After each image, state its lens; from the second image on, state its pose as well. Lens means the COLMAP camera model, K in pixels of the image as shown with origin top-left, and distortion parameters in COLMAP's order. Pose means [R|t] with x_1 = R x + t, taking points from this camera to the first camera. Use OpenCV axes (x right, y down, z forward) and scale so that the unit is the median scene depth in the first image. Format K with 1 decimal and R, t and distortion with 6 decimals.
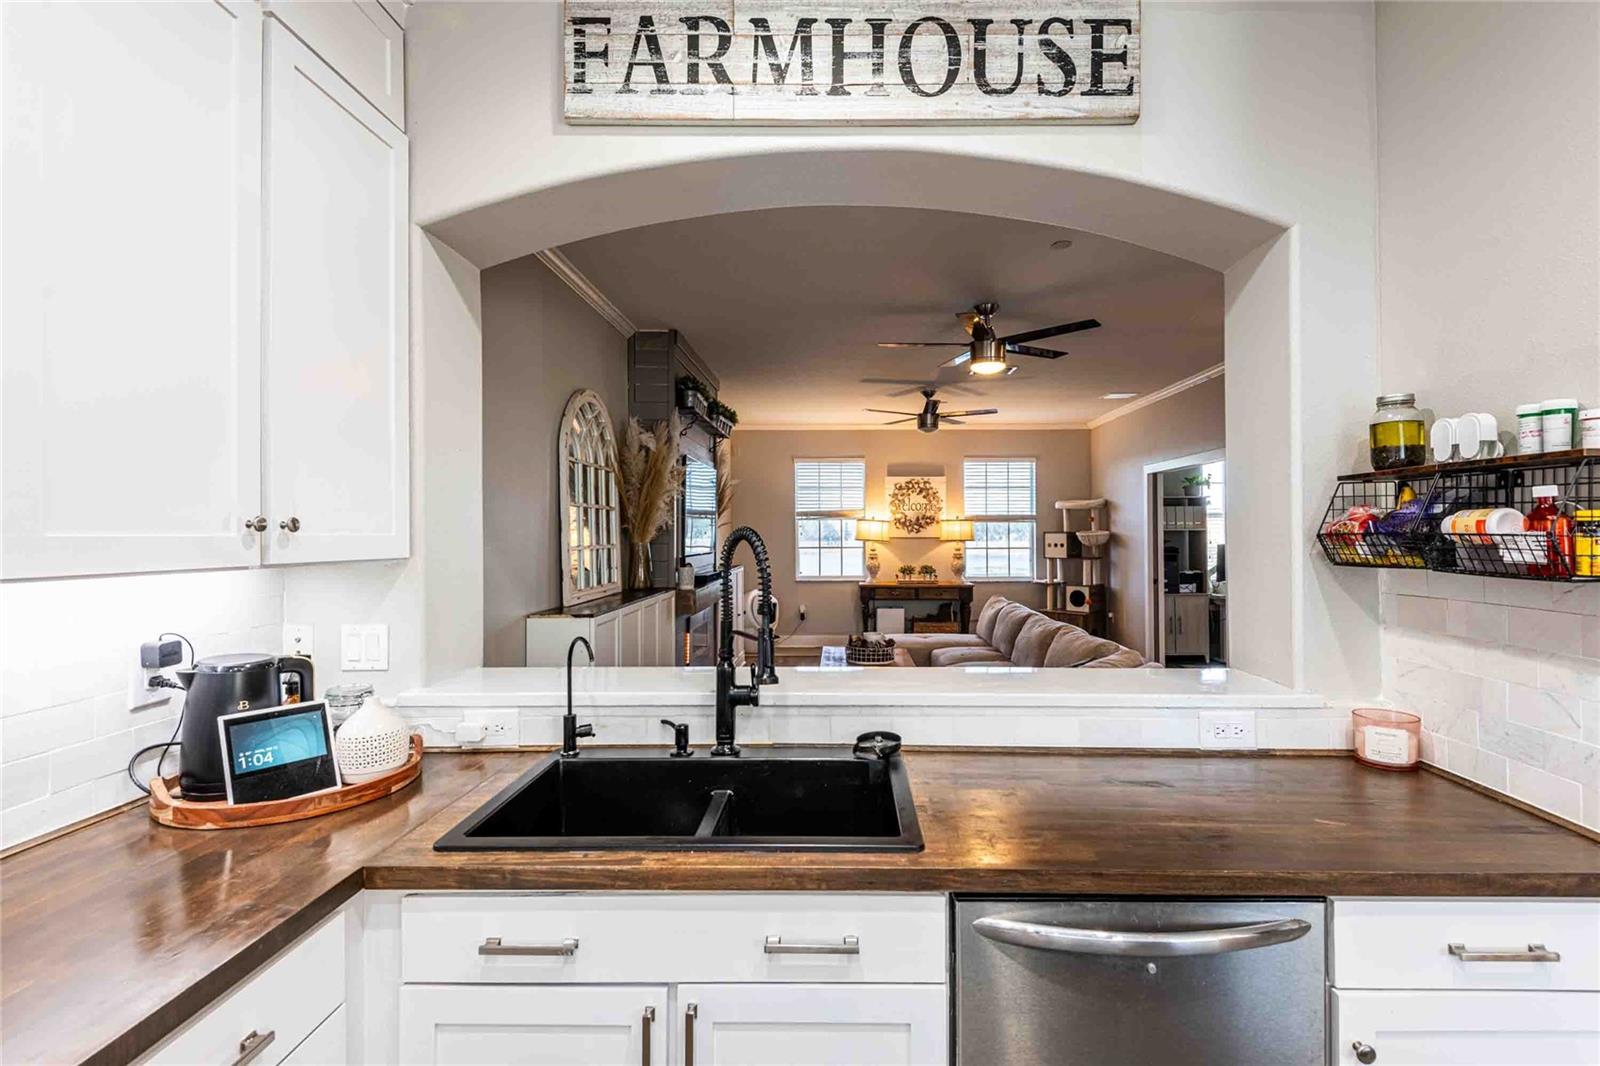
lens RADIAL K [[726.3, 0, 832.9], [0, 726.3, 527.2], [0, 0, 1]] dist [0.018713, -0.013207]
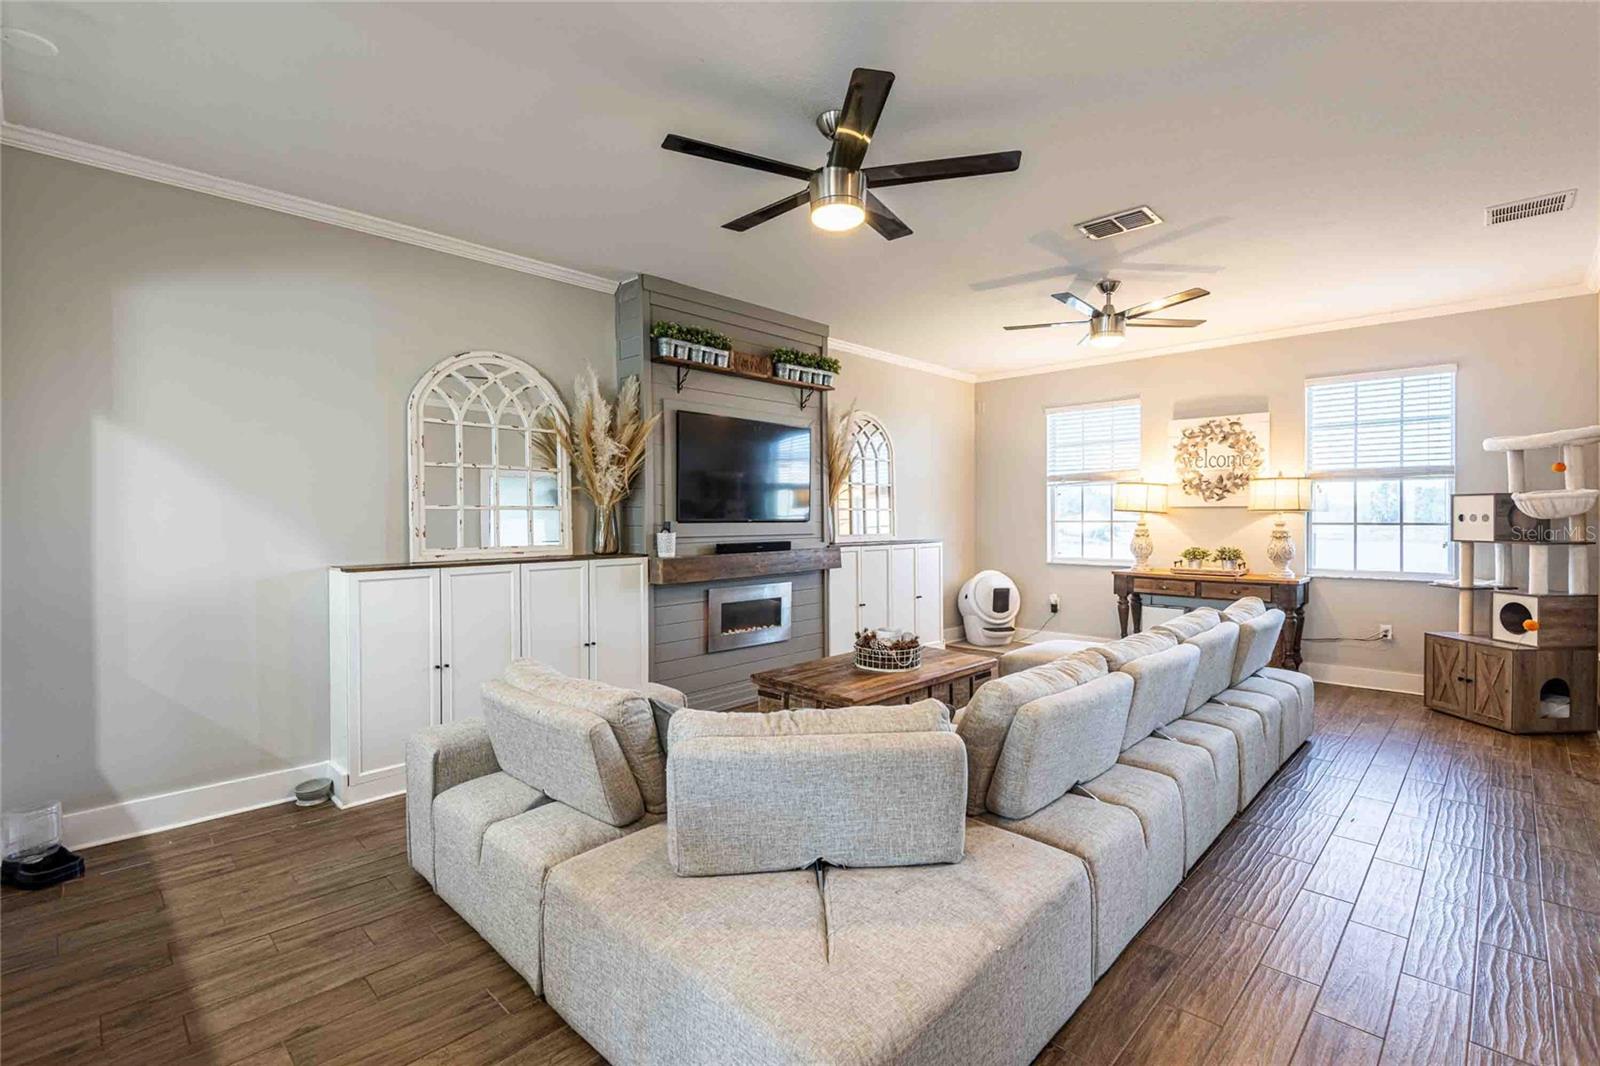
lens RADIAL K [[726.3, 0, 783.5], [0, 726.3, 538.8], [0, 0, 1]] dist [0.018713, -0.013207]
pose [[0.715902, 0.020976, -0.697886, 1.491705], [0.007041, 0.999281, 0.037258, 0.078124], [0.698165, -0.031587, 0.715239, 1.149362]]
